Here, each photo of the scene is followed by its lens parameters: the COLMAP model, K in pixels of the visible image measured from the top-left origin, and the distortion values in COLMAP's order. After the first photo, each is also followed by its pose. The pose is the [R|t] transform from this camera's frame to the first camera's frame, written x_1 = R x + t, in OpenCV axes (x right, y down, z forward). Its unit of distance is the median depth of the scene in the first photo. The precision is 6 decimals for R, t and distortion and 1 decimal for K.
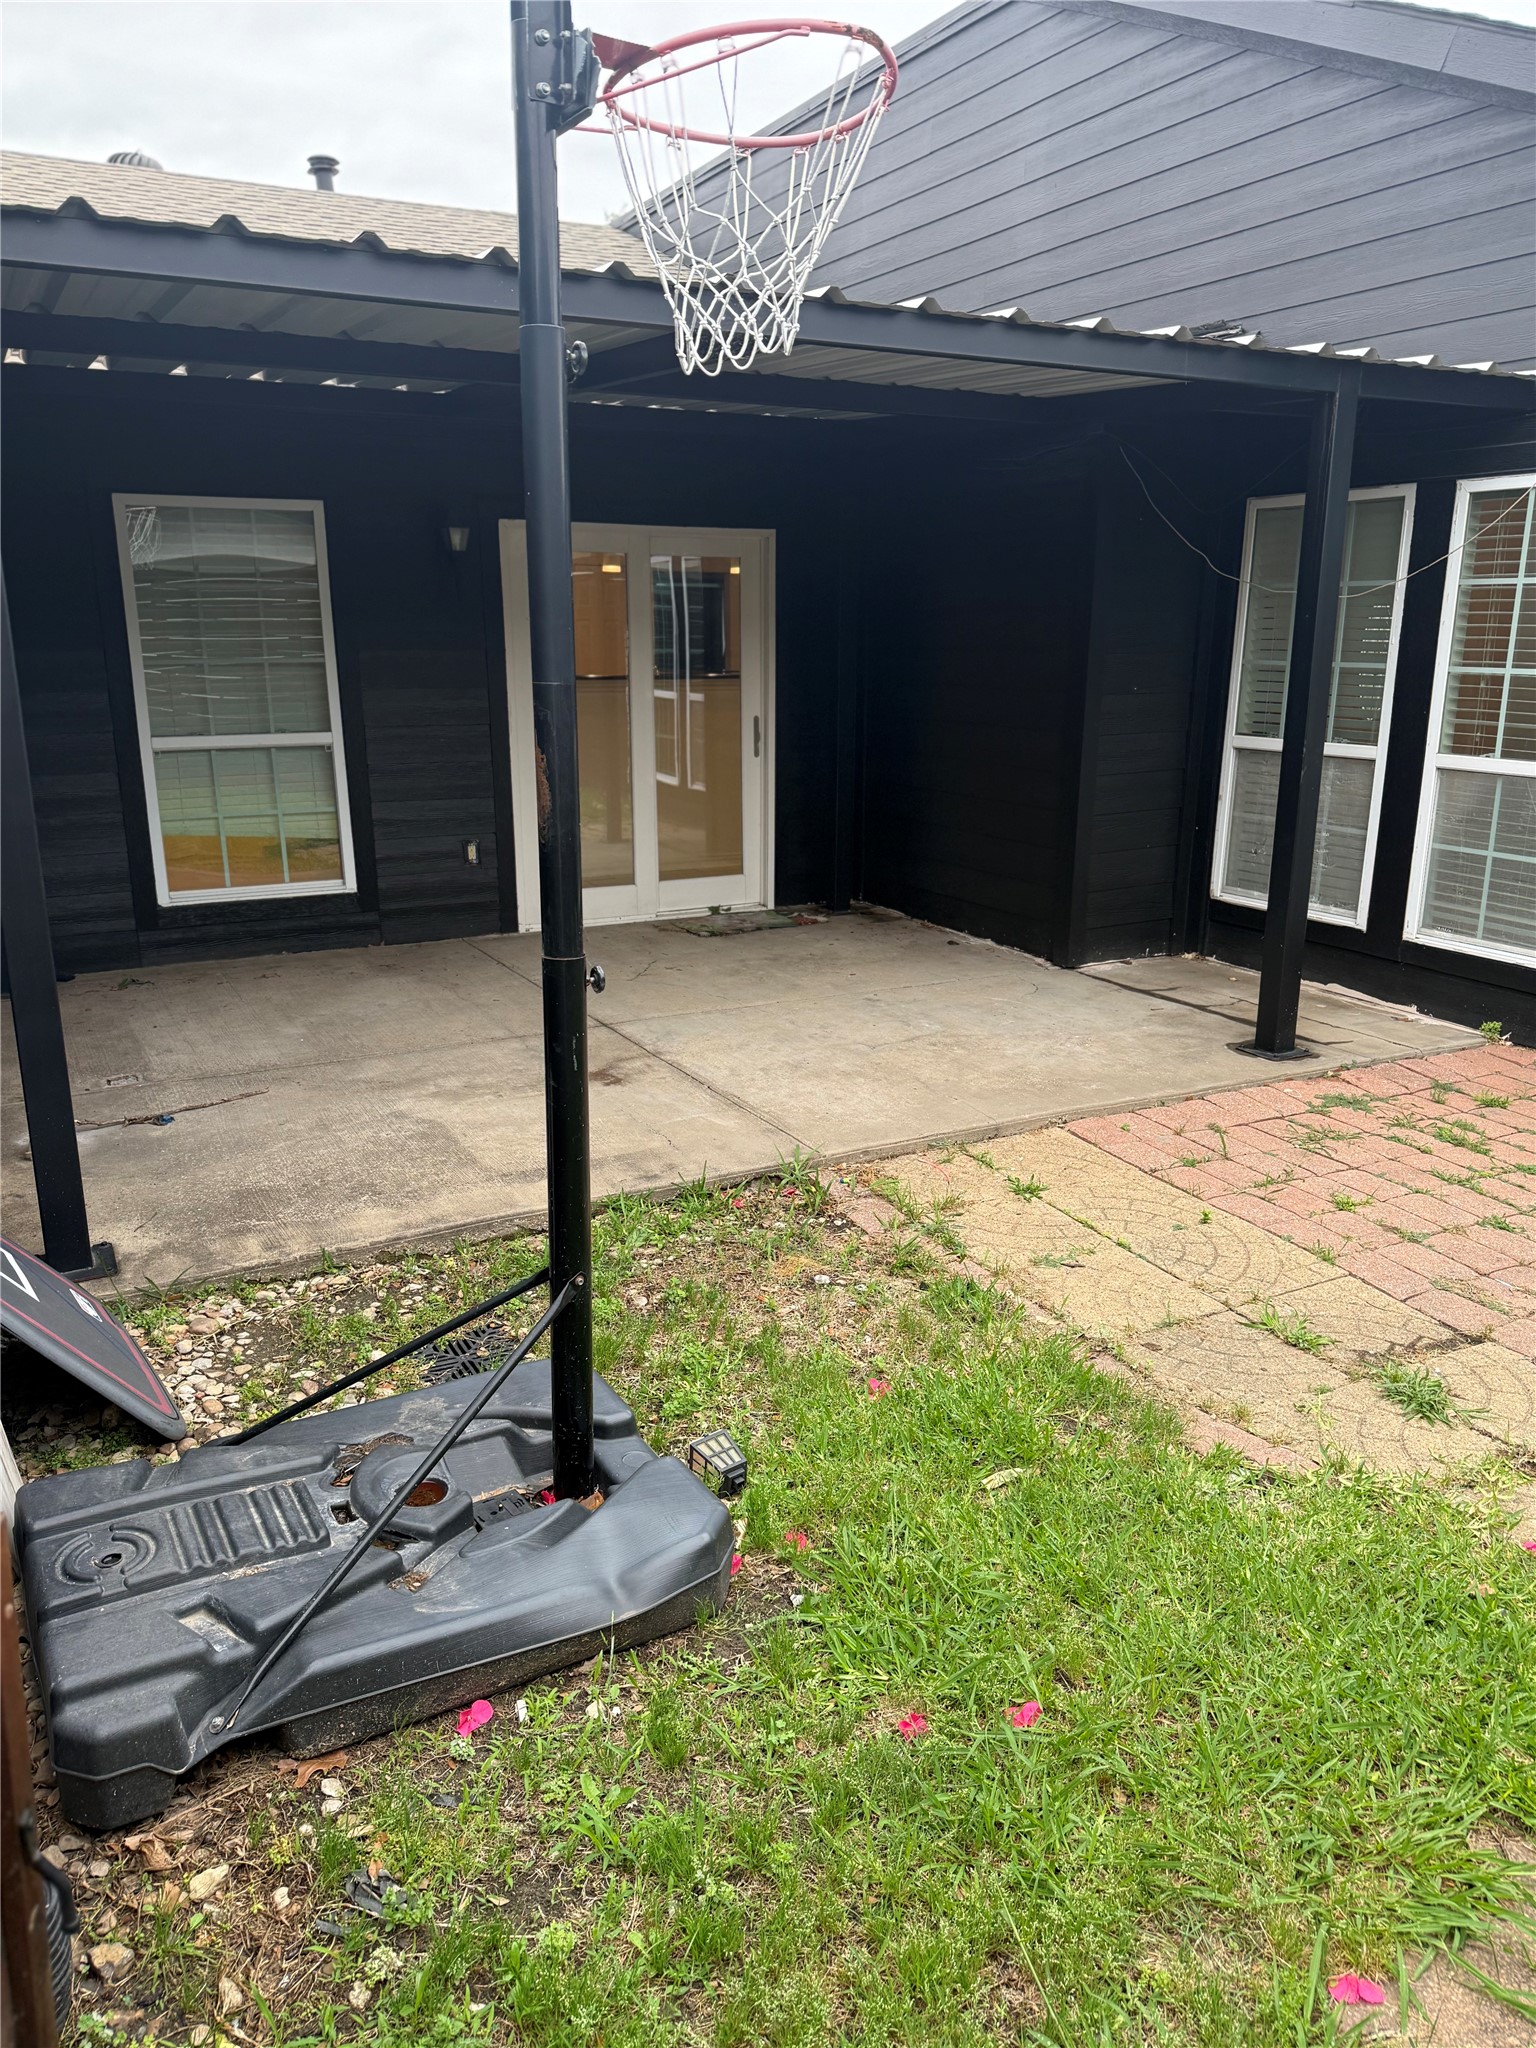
lens RADIAL K [[1469.0, 0, 780.3], [0, 1469.0, 1019.6], [0, 0, 1]] dist [0.078704, -0.093190]
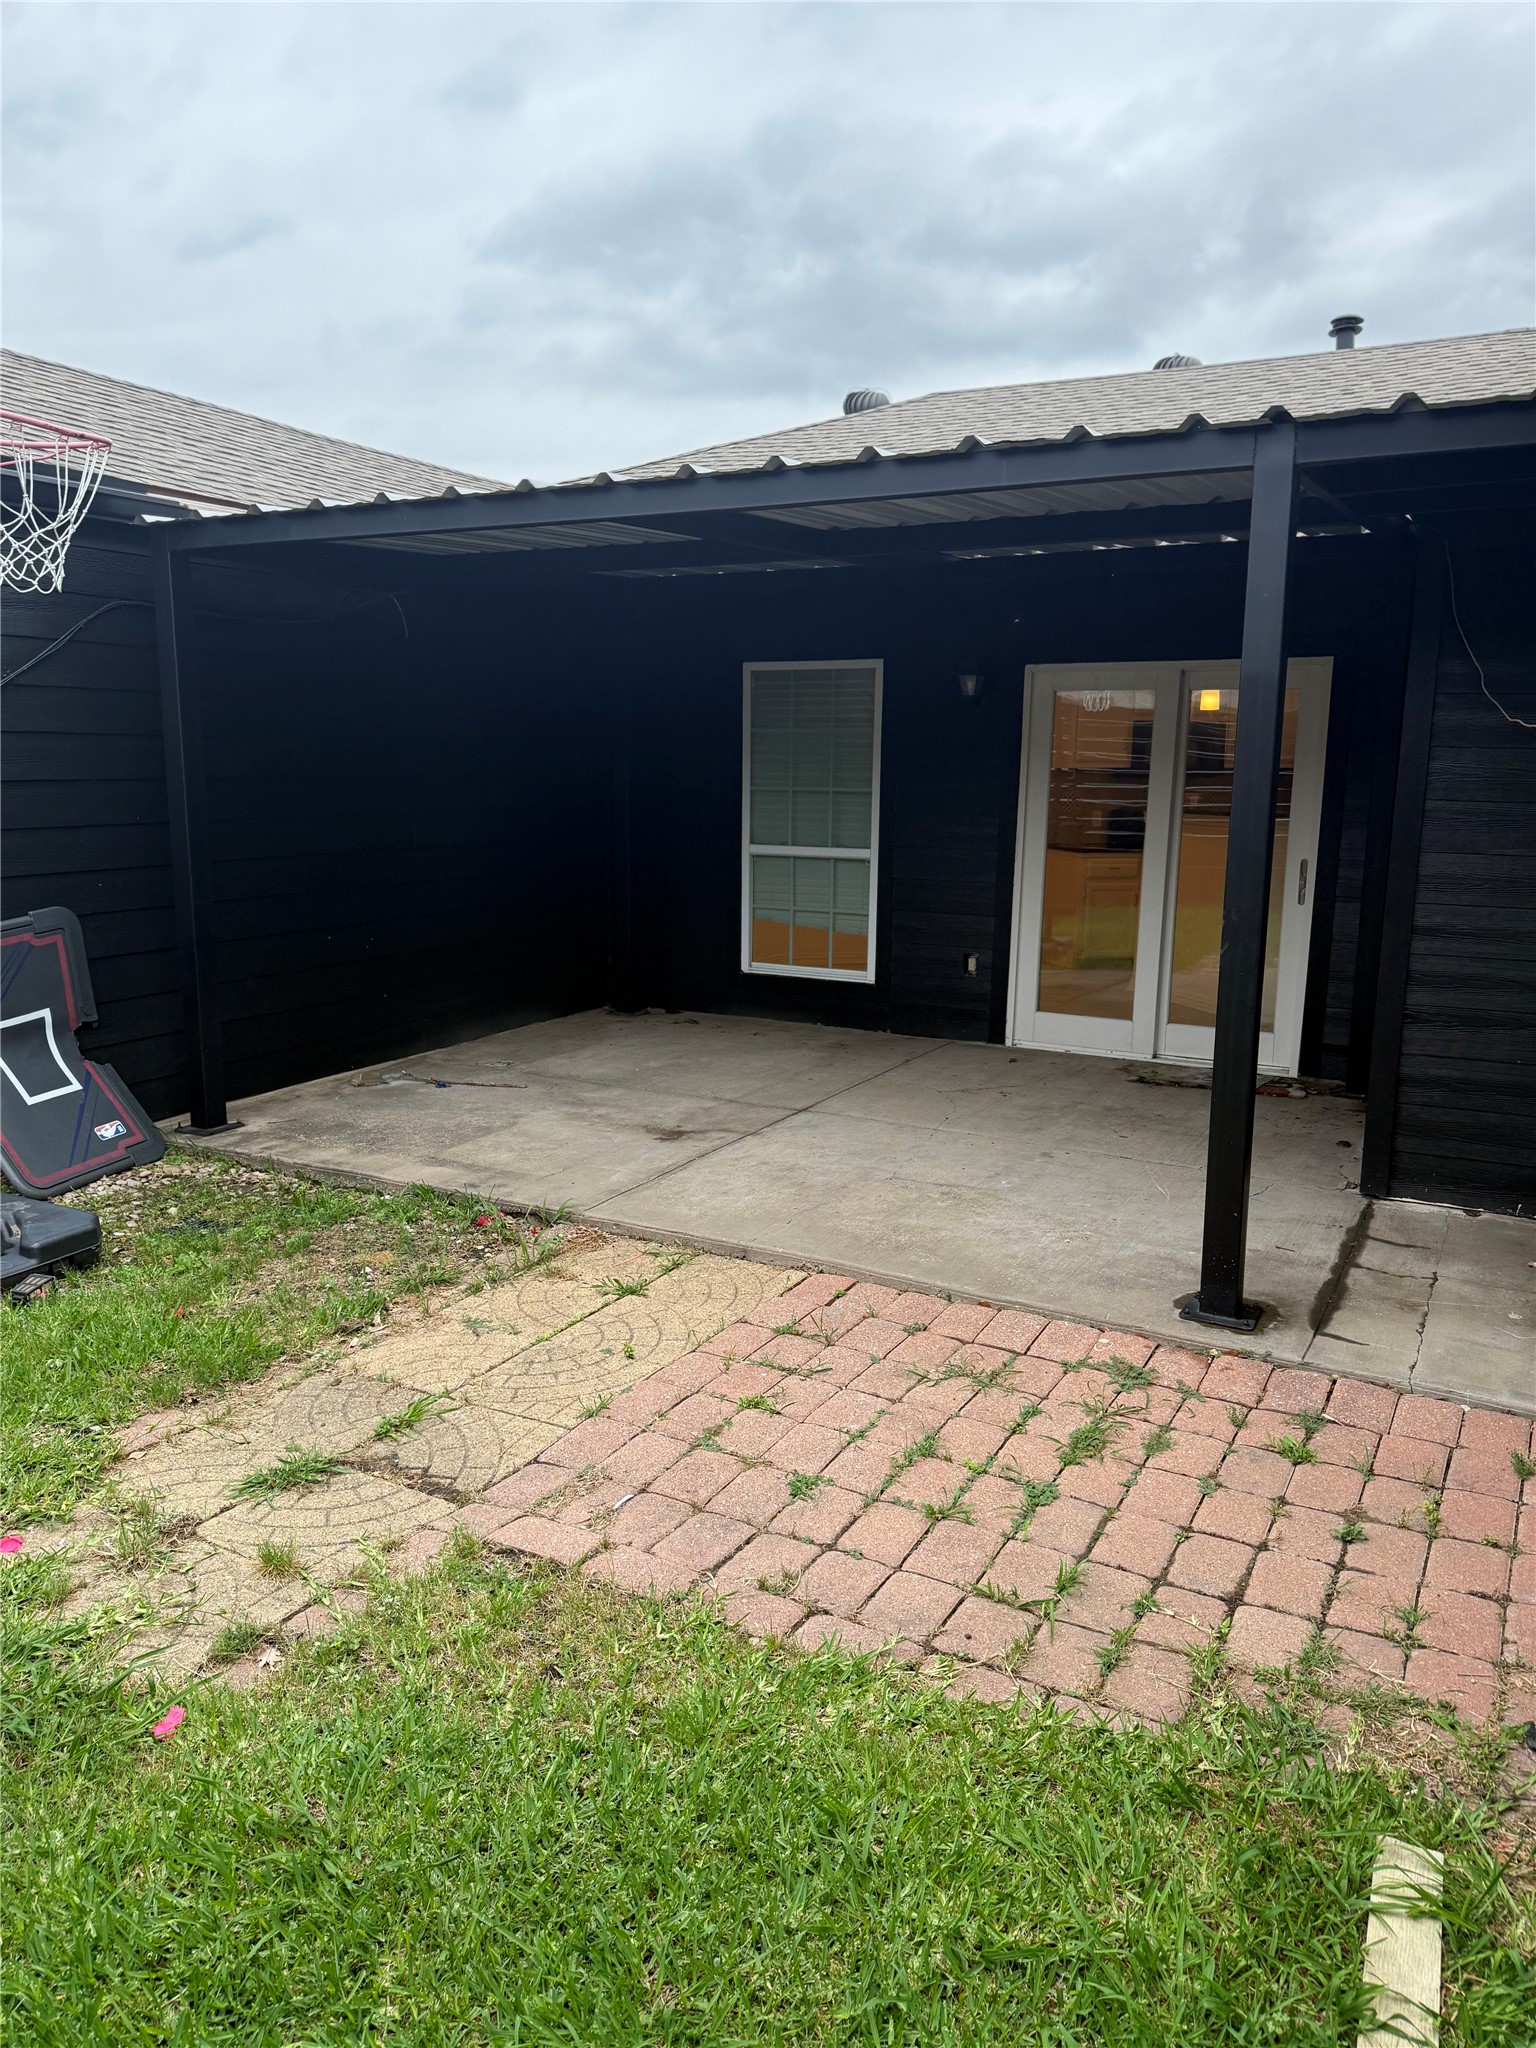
lens RADIAL K [[1469.0, 0, 784.2], [0, 1469.0, 1035.5], [0, 0, 1]] dist [0.078704, -0.093190]
pose [[0.547645, 0.158975, -0.821469, 0.851761], [-0.225572, 0.973485, 0.038013, -0.099506], [0.805731, 0.164483, 0.568984, 0.381777]]
